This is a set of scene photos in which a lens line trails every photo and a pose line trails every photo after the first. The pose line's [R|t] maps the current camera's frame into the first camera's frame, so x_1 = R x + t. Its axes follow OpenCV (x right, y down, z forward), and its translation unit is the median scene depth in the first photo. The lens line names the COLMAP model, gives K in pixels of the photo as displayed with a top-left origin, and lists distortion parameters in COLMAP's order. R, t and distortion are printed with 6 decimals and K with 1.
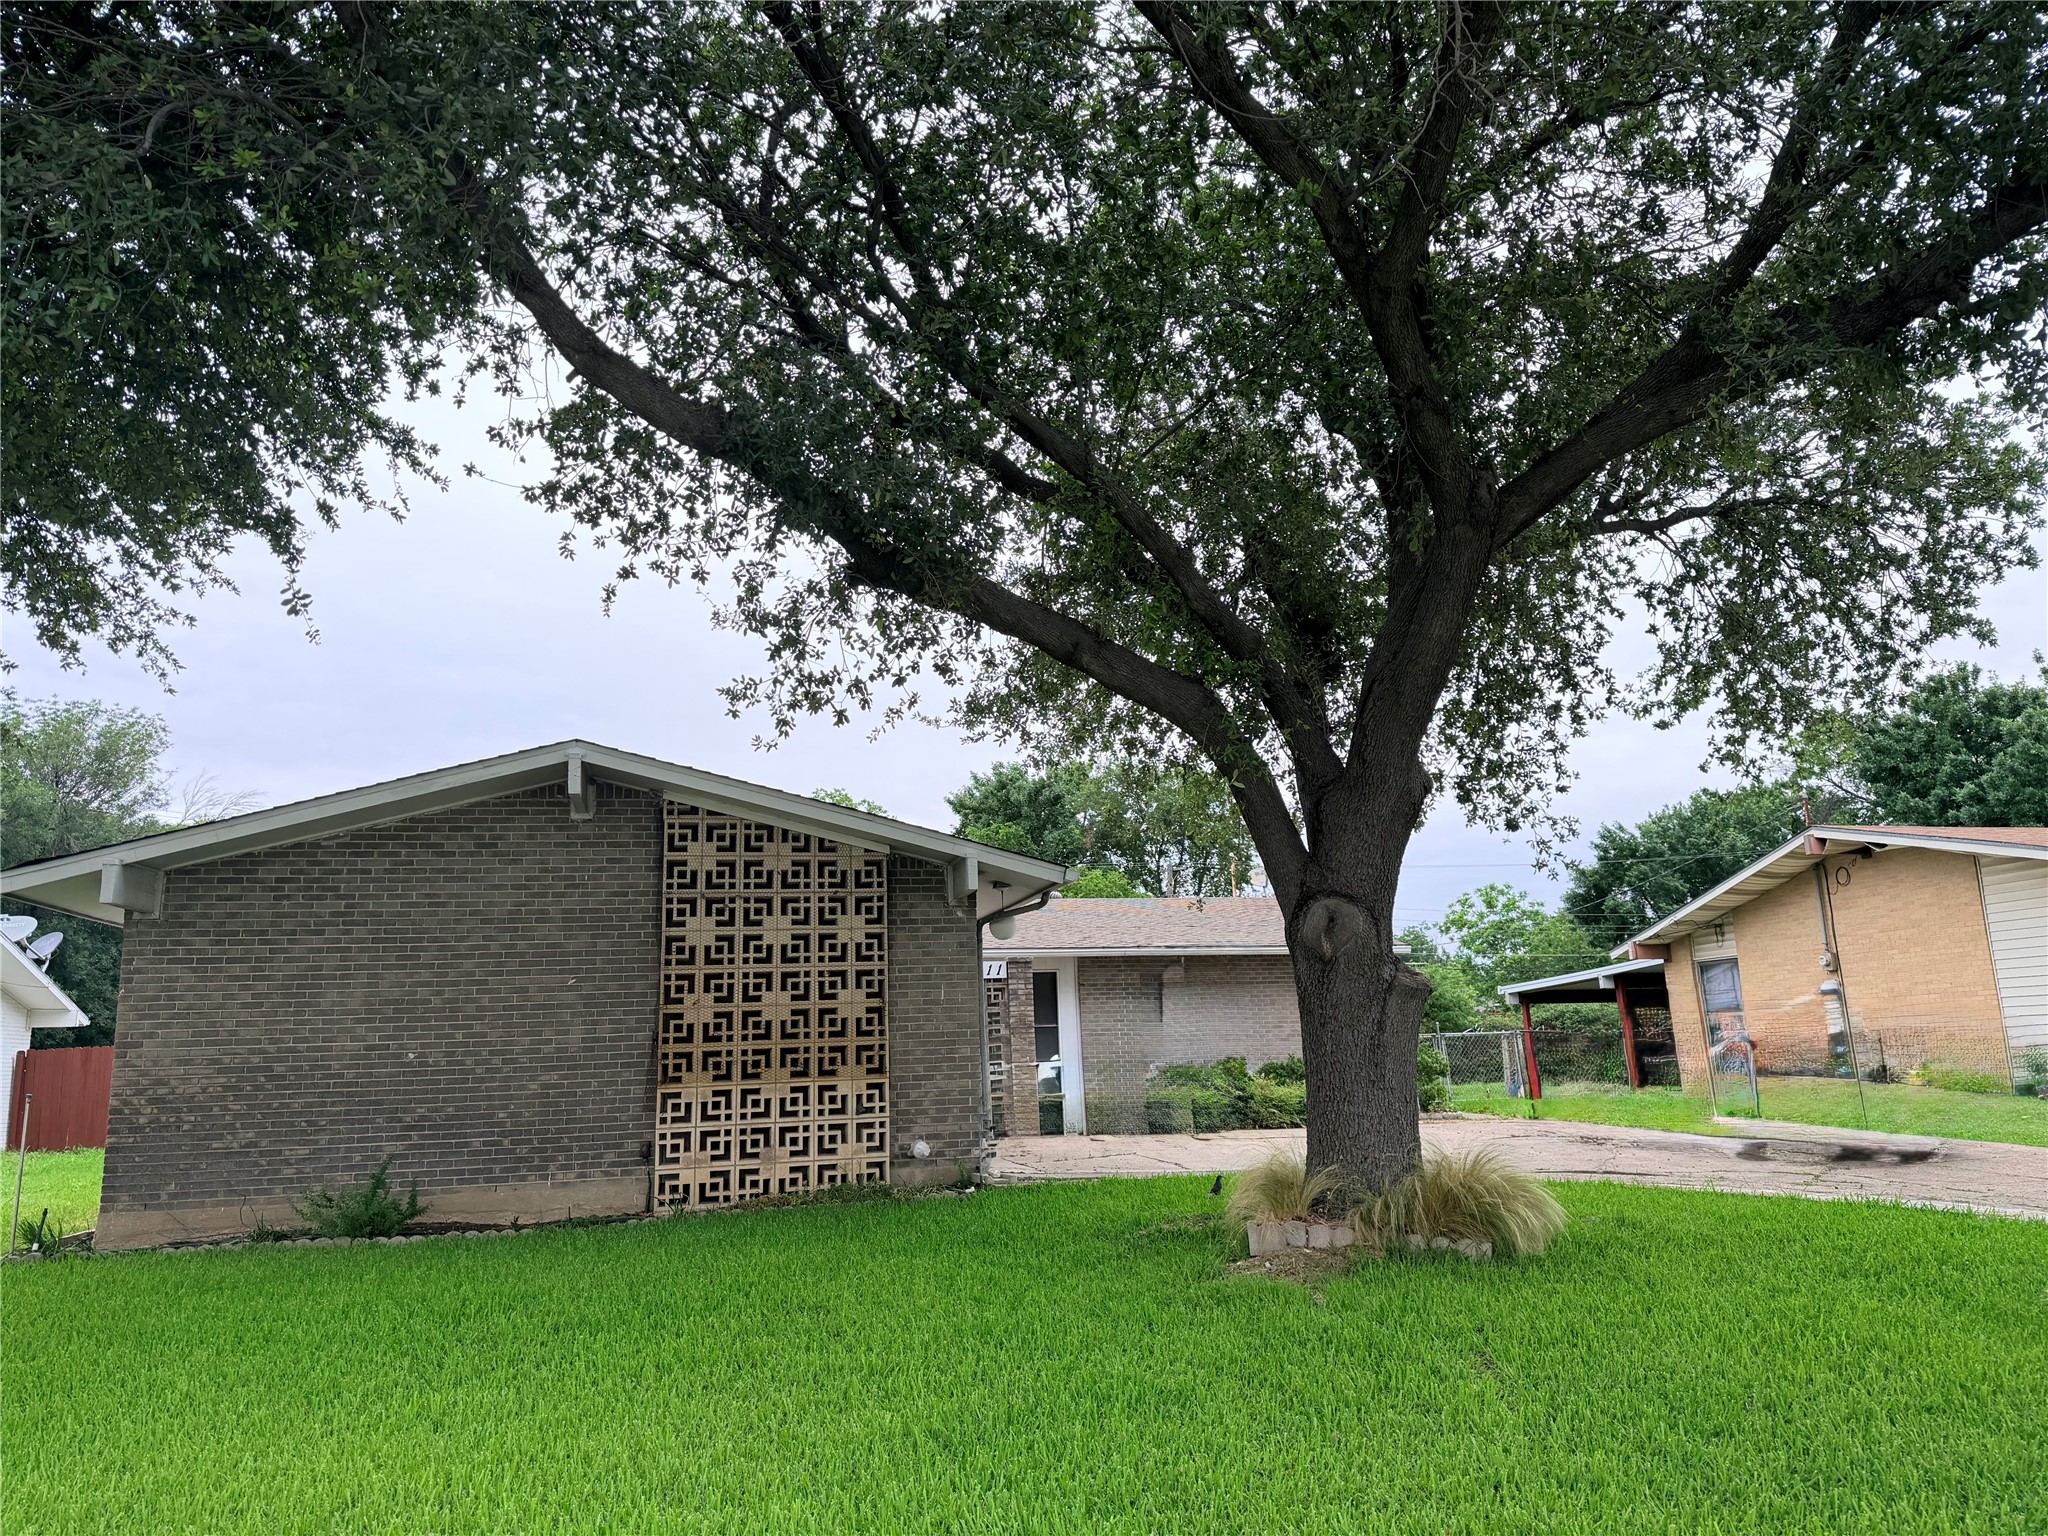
lens RADIAL K [[1433.5, 0, 1023.4], [0, 1433.5, 766.8], [0, 0, 1]] dist [0.001976, 0.000234]
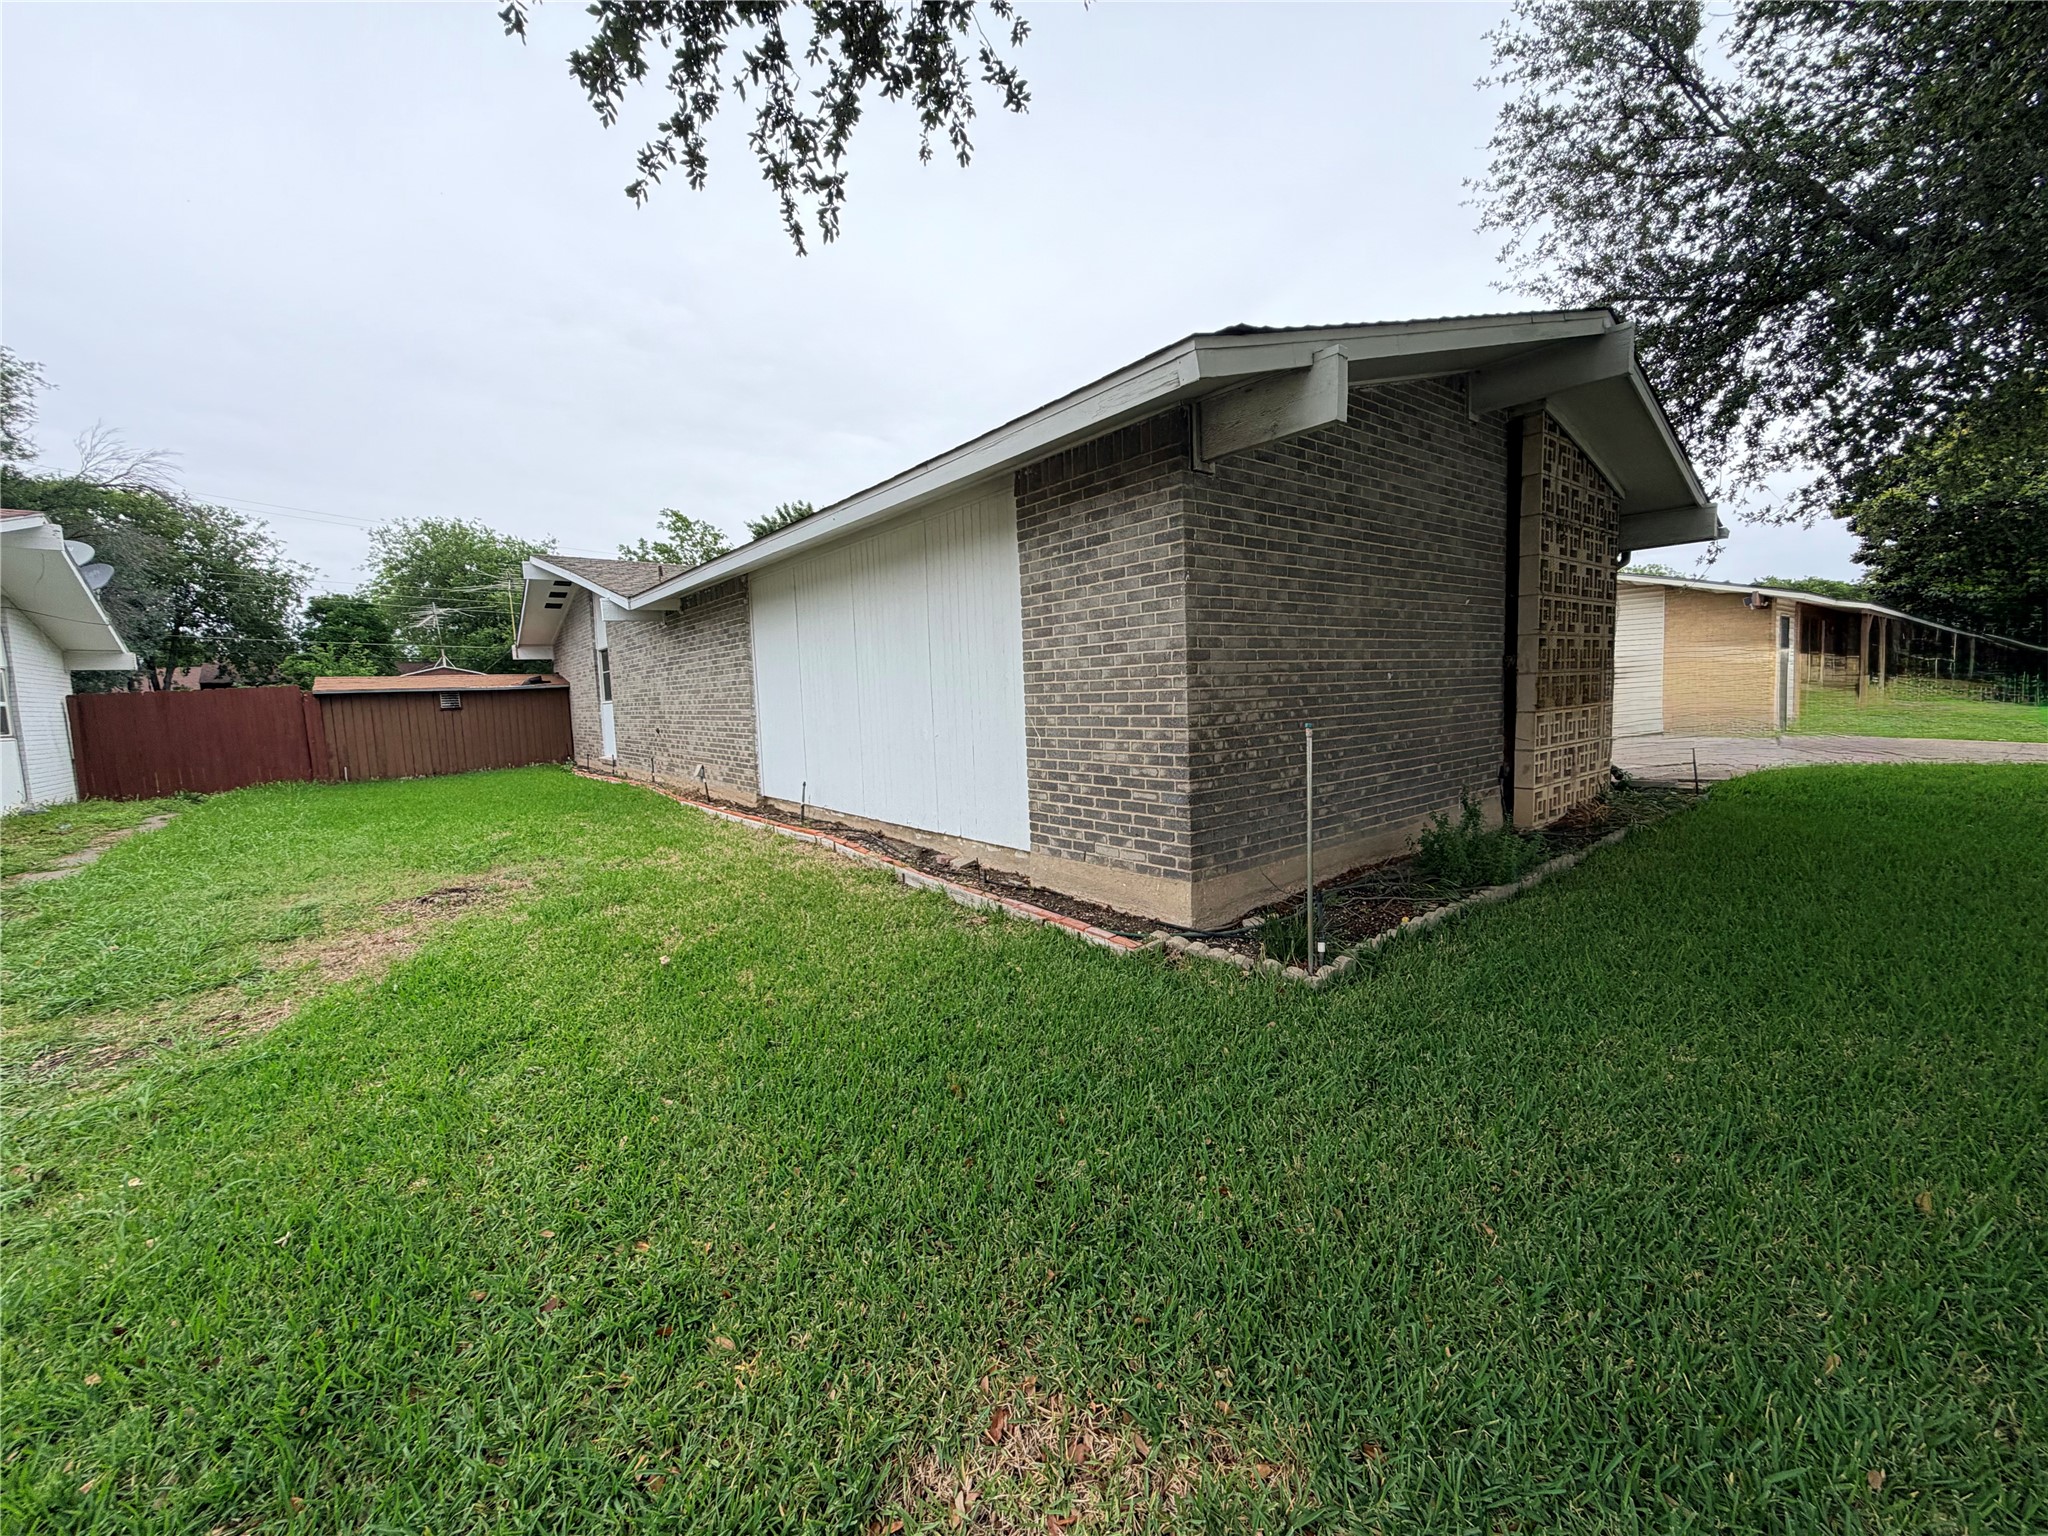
lens RADIAL K [[818.0, 0, 1023.4], [0, 818.0, 764.7], [0, 0, 1]] dist [0.000320, 0.000009]
pose [[0.902299, -0.039646, 0.429283, -0.856649], [-0.077240, 0.964783, 0.251450, 0.148347], [-0.424134, -0.260041, 0.867461, 0.661296]]
